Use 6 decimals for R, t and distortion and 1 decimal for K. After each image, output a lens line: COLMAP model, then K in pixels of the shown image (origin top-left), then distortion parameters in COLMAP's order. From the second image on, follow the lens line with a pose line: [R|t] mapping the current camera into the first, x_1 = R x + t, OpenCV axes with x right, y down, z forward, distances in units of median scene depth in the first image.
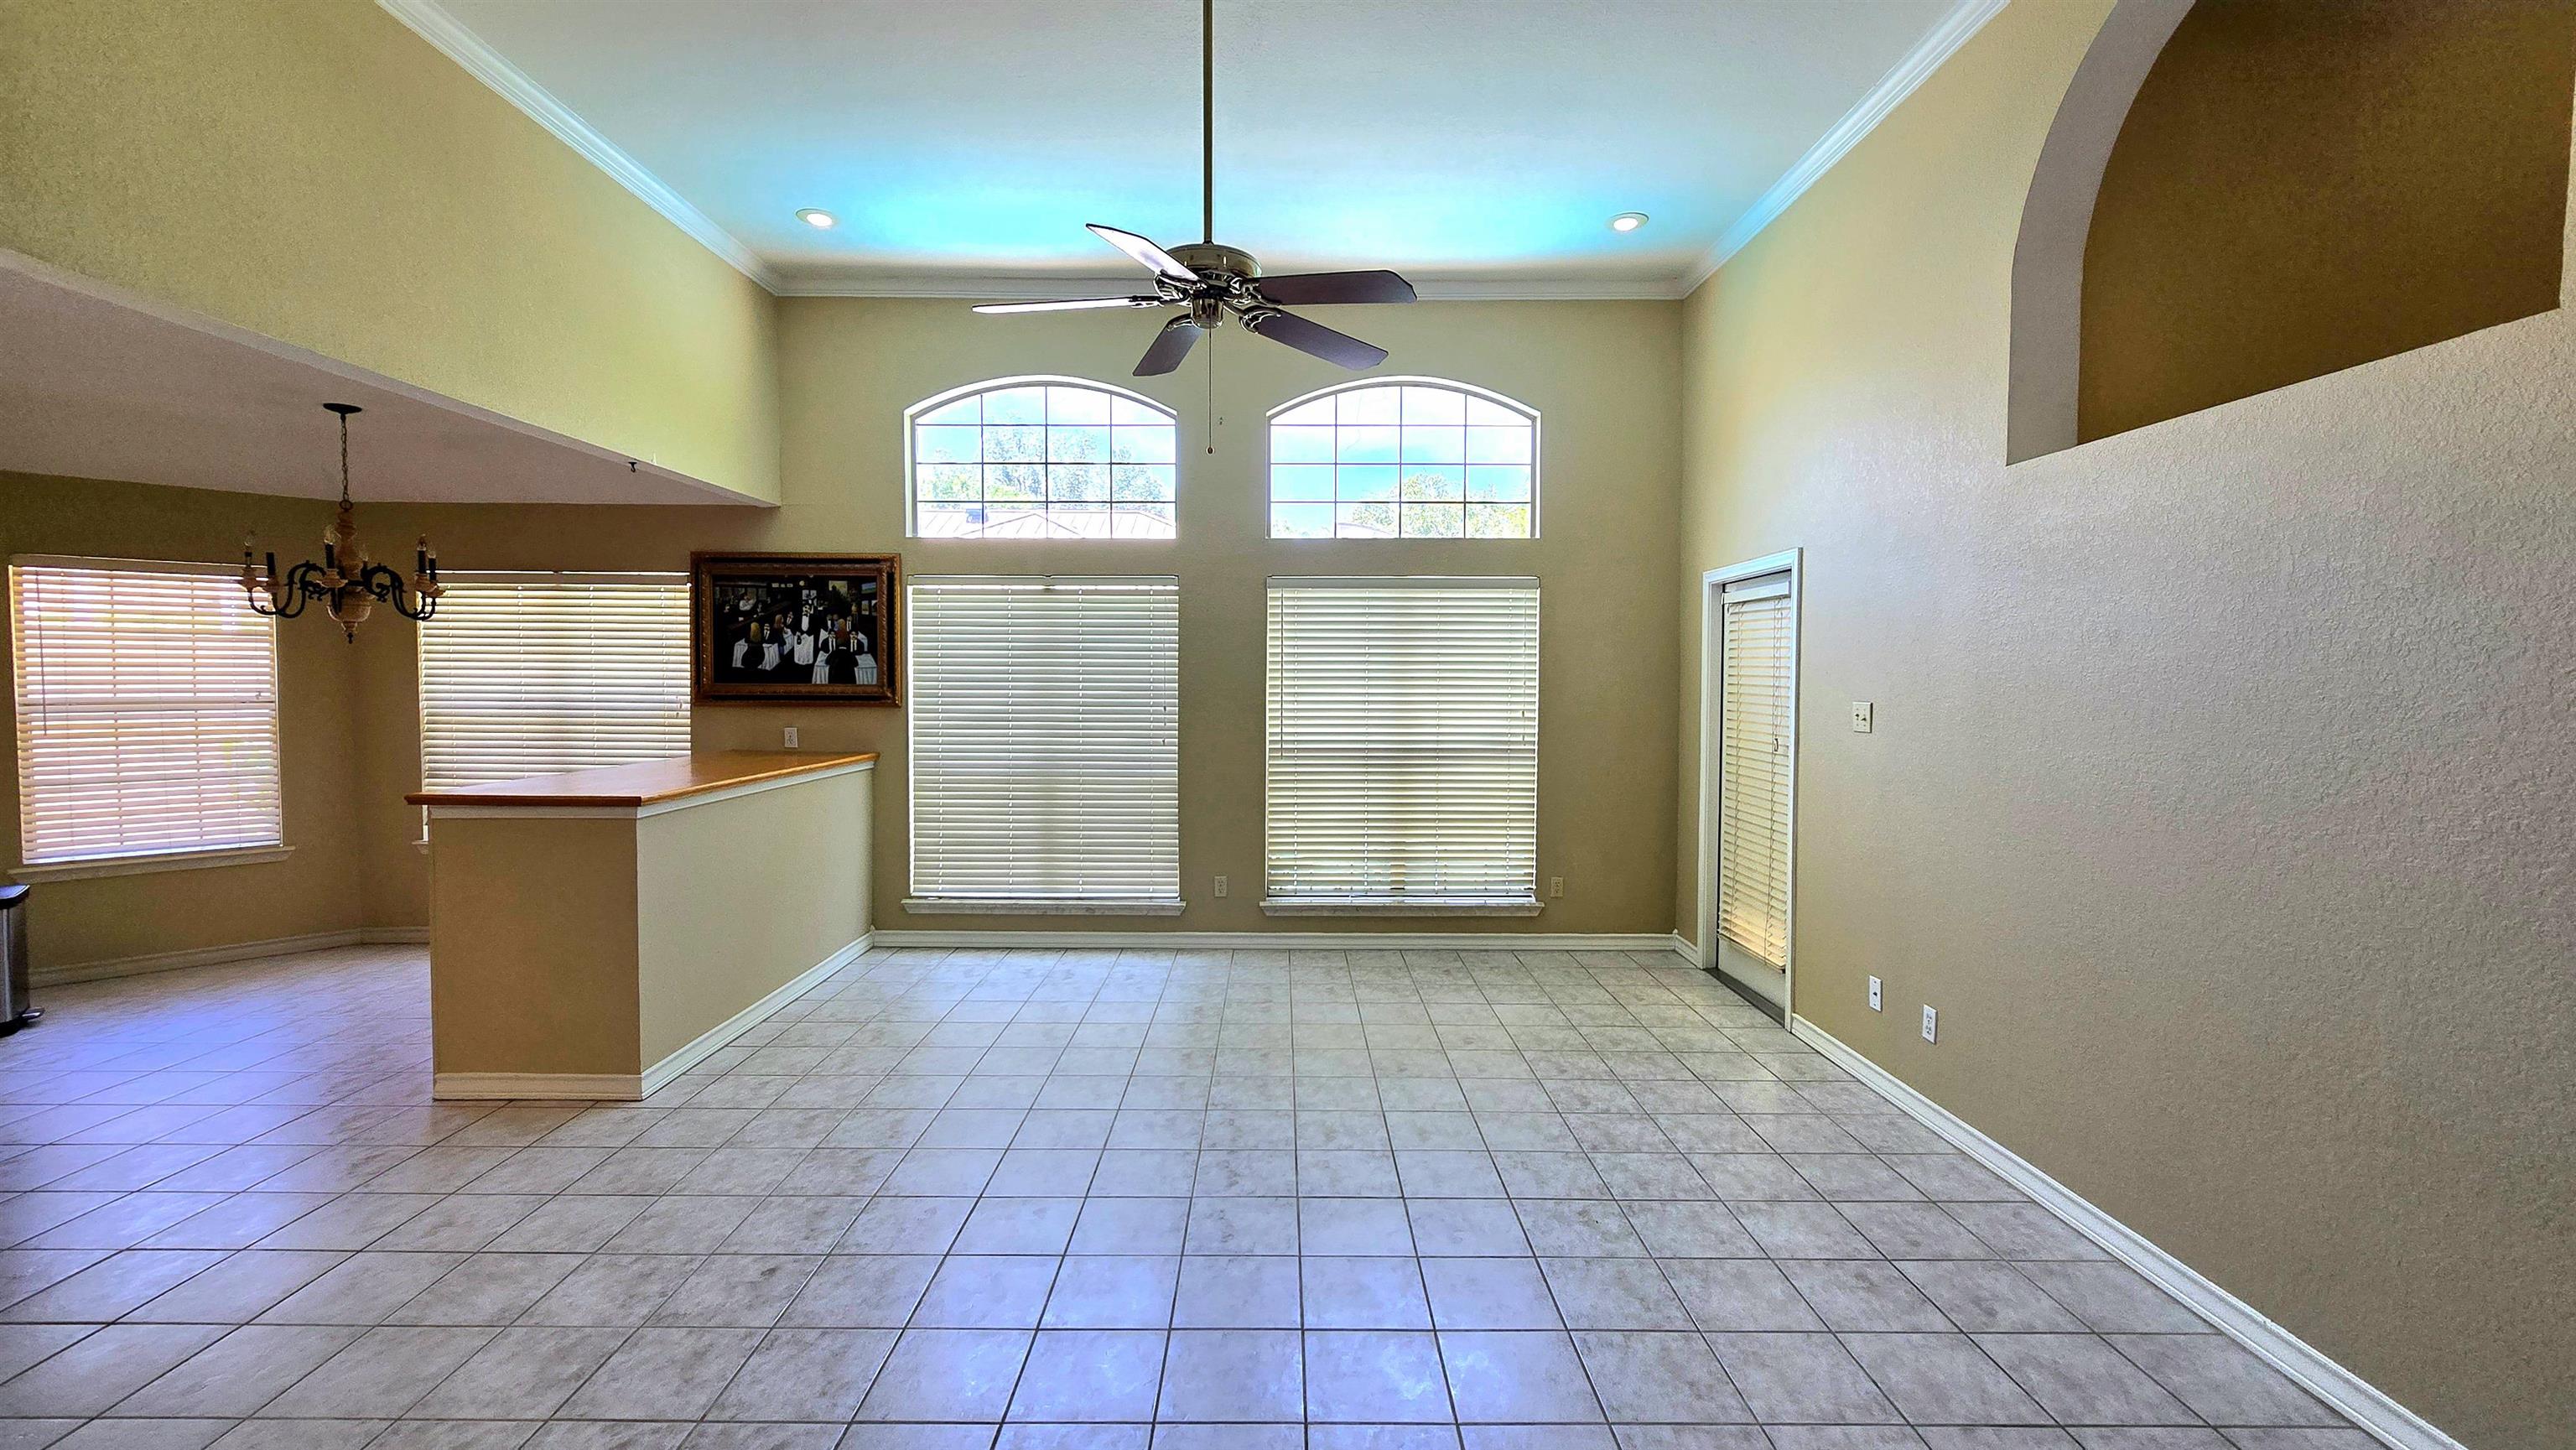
lens RADIAL K [[1052.1, 0, 1276.1], [0, 1052.1, 719.1], [0, 0, 1]] dist [-0.008657, 0.003375]
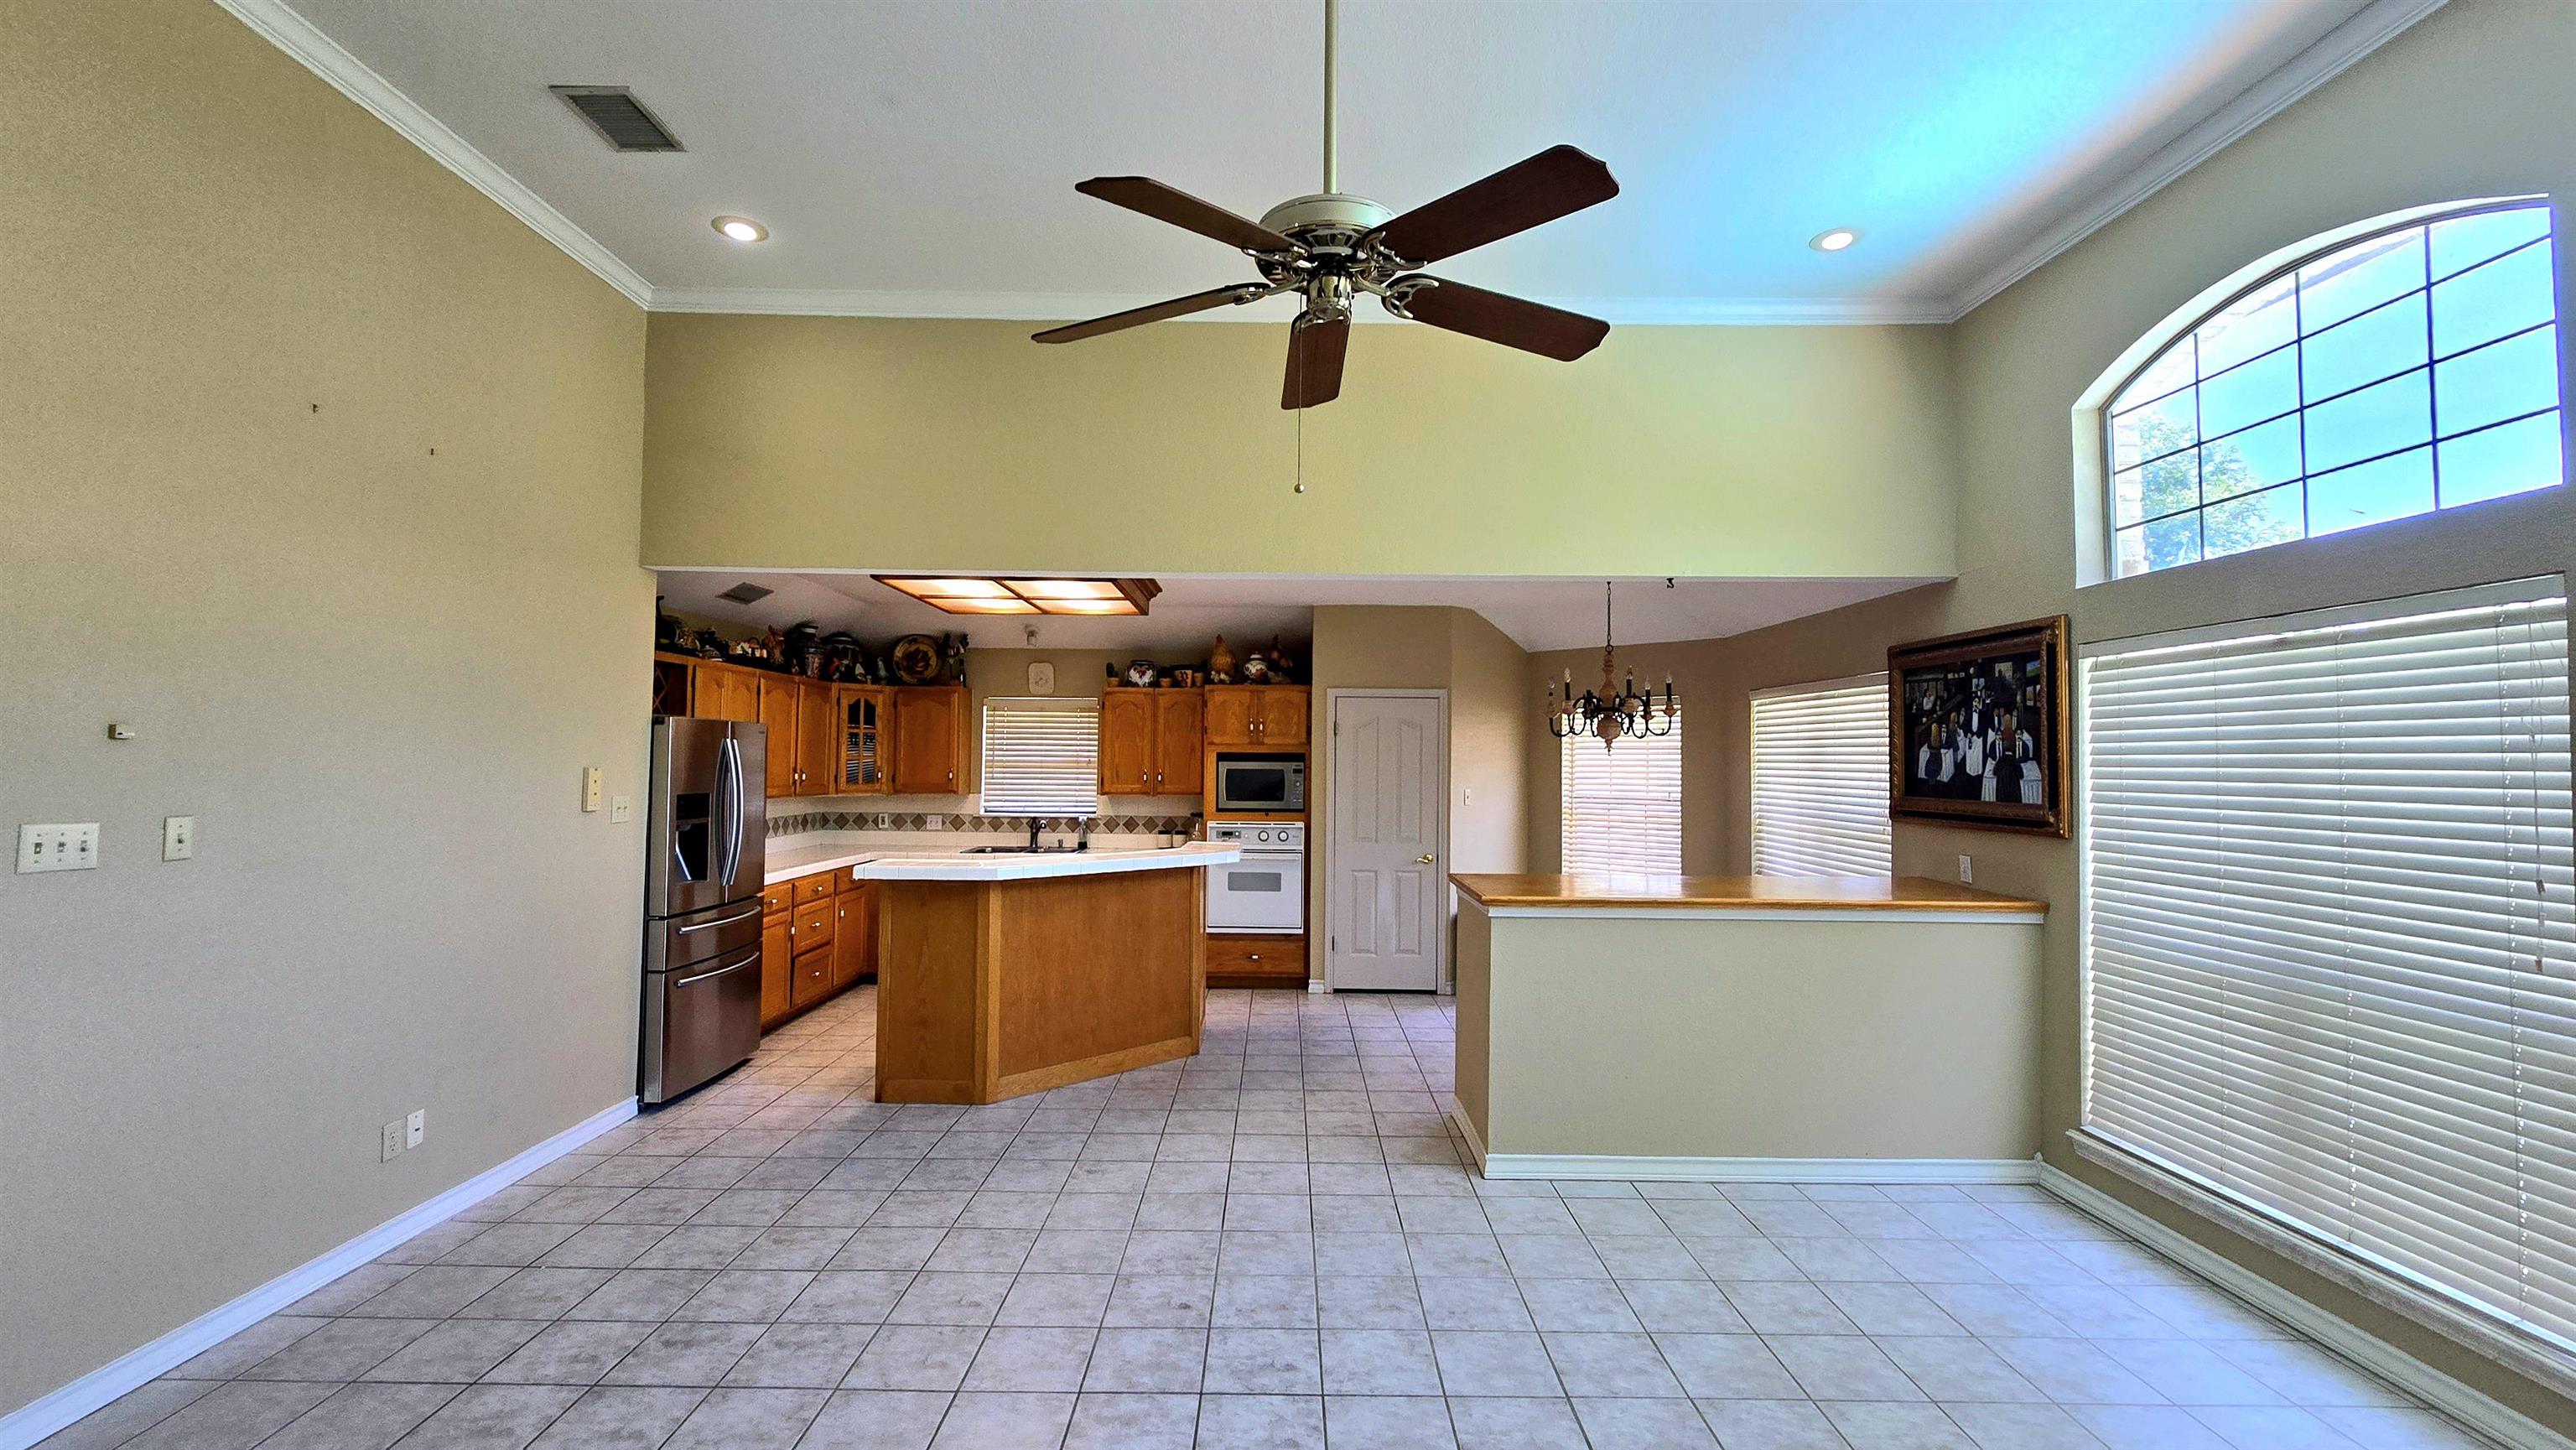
lens RADIAL K [[1052.1, 0, 1283.4], [0, 1052.1, 724.4], [0, 0, 1]] dist [-0.008657, 0.003375]
pose [[0.004590, -0.040833, -0.999155, 0.318793], [-0.050801, 0.997866, -0.041014, -0.031985], [0.998698, 0.050947, 0.002506, 0.490867]]
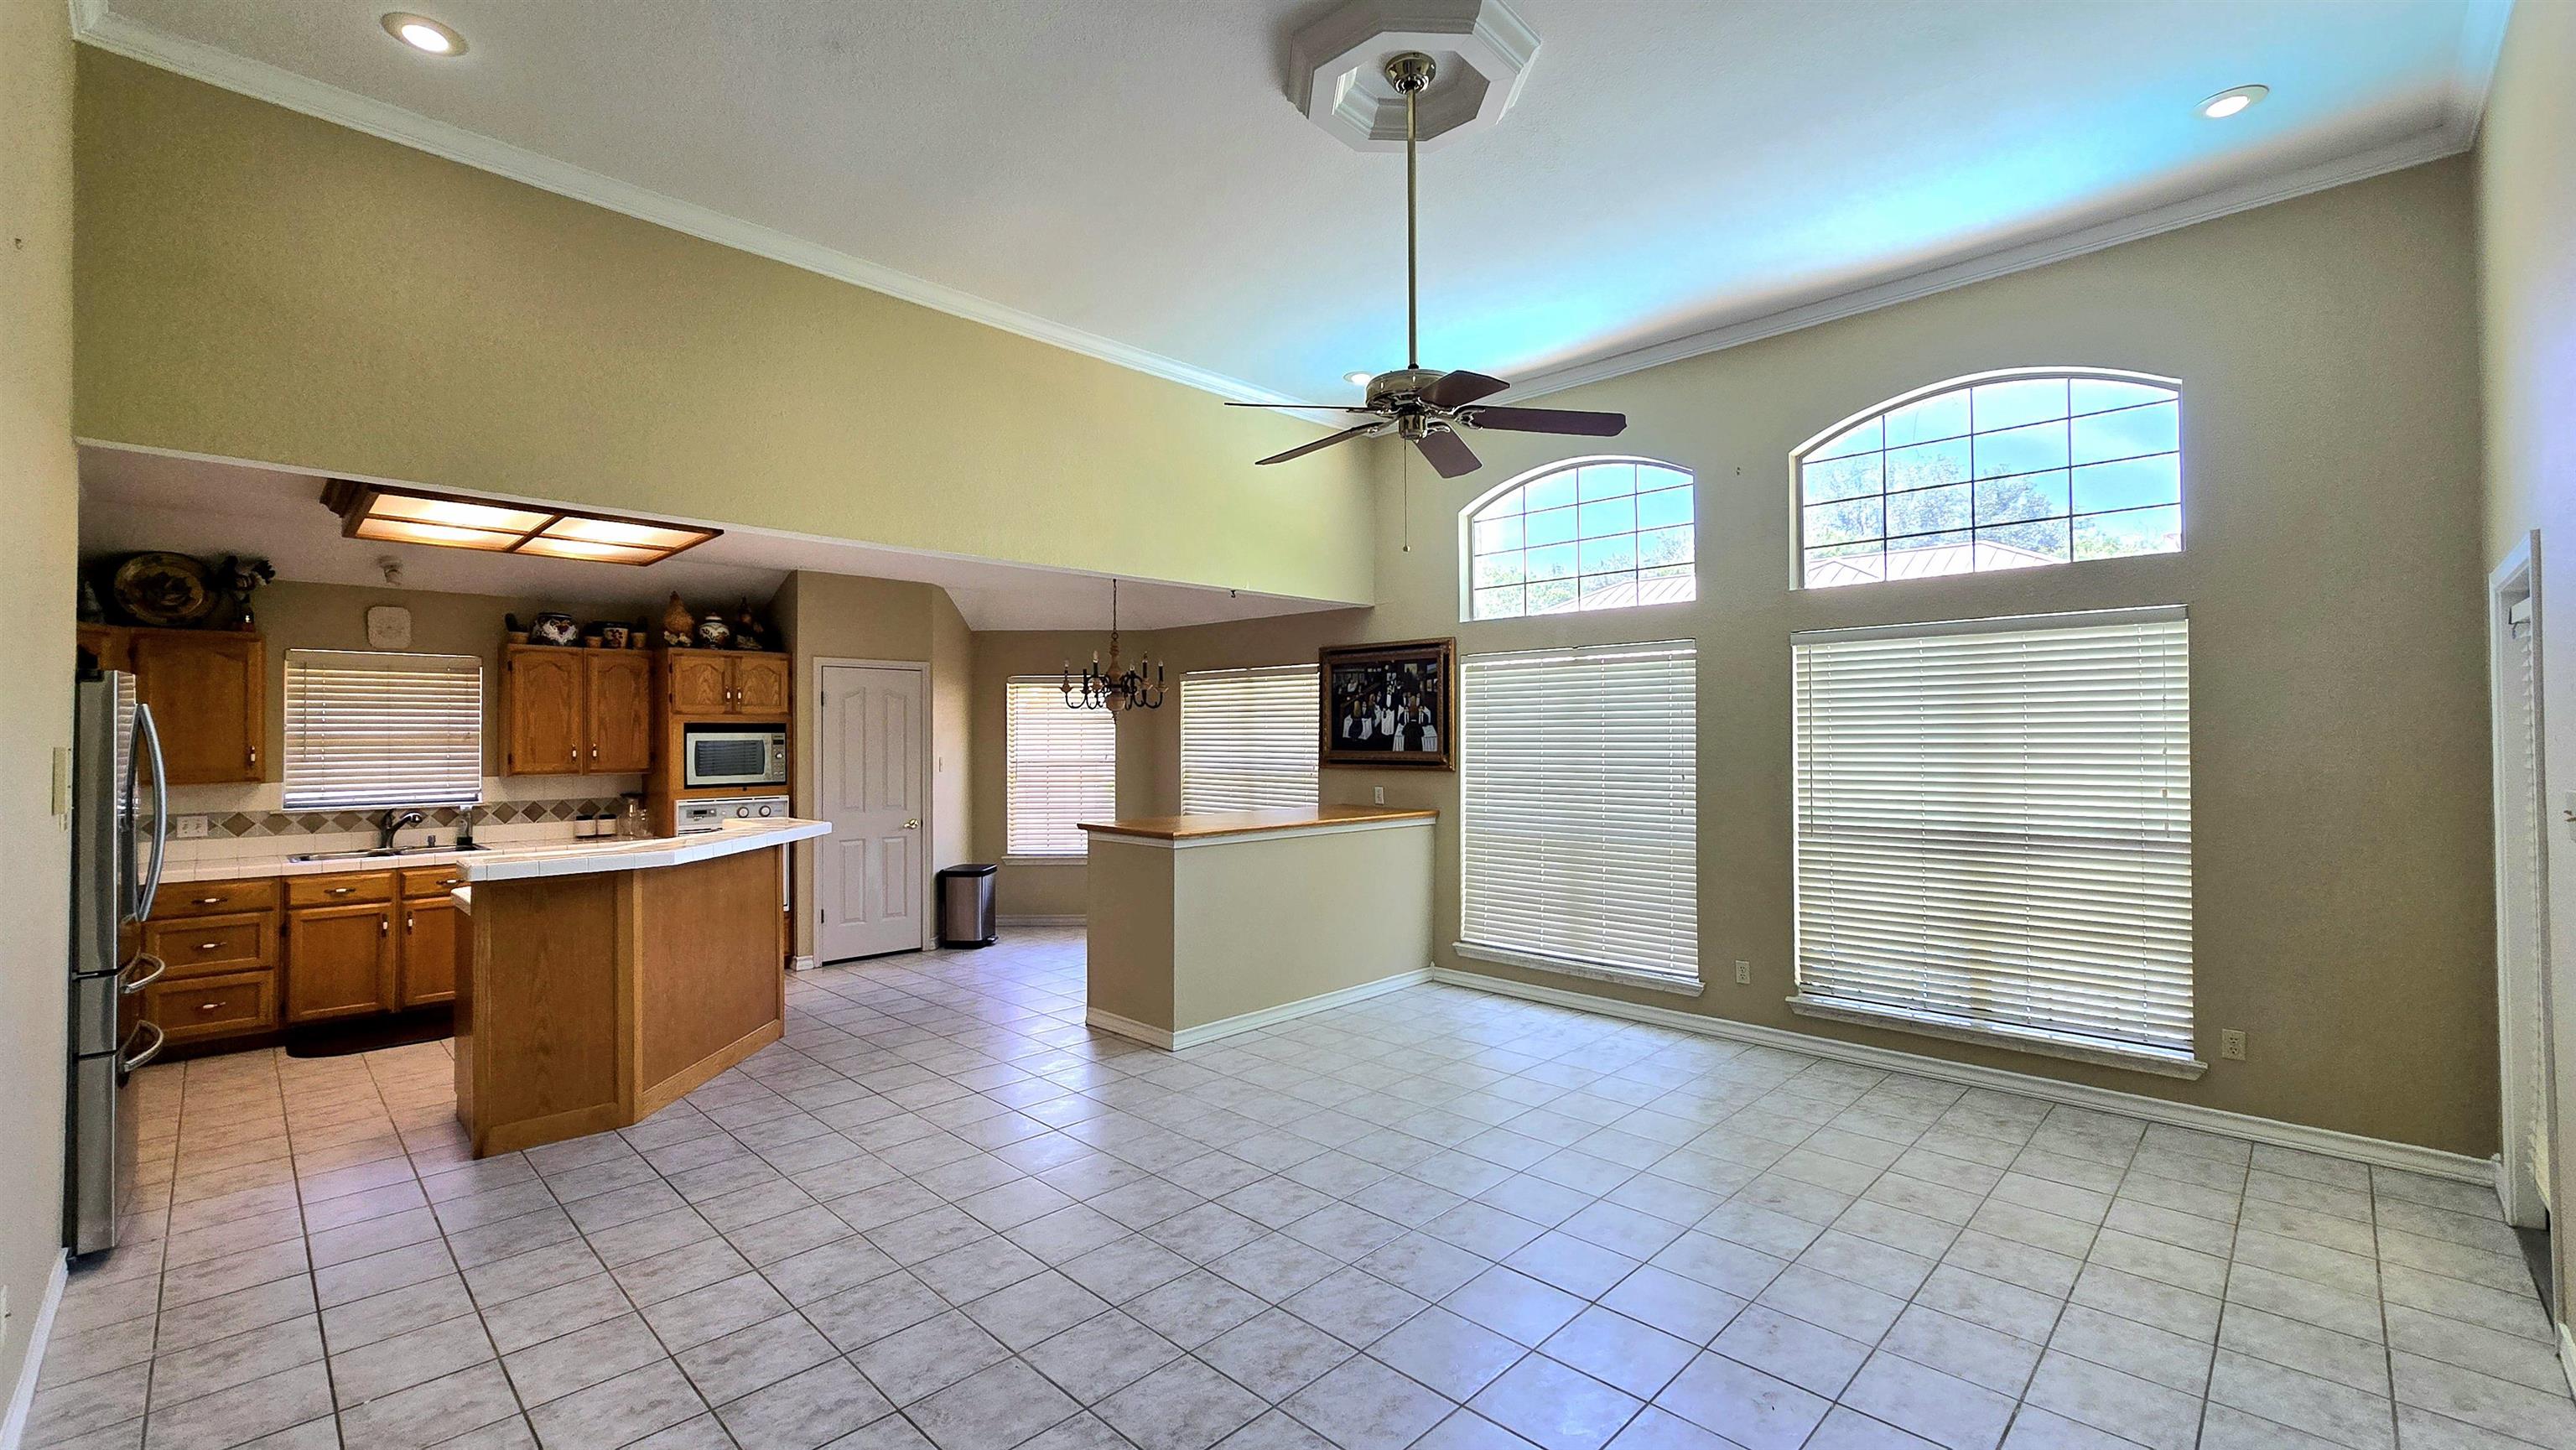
lens RADIAL K [[1052.1, 0, 1283.1], [0, 1052.1, 729.0], [0, 0, 1]] dist [-0.008657, 0.003375]
pose [[0.712461, -0.012434, -0.701602, 0.311575], [-0.020933, 0.999021, -0.038961, -0.009127], [0.701400, 0.042445, 0.711503, 0.057452]]
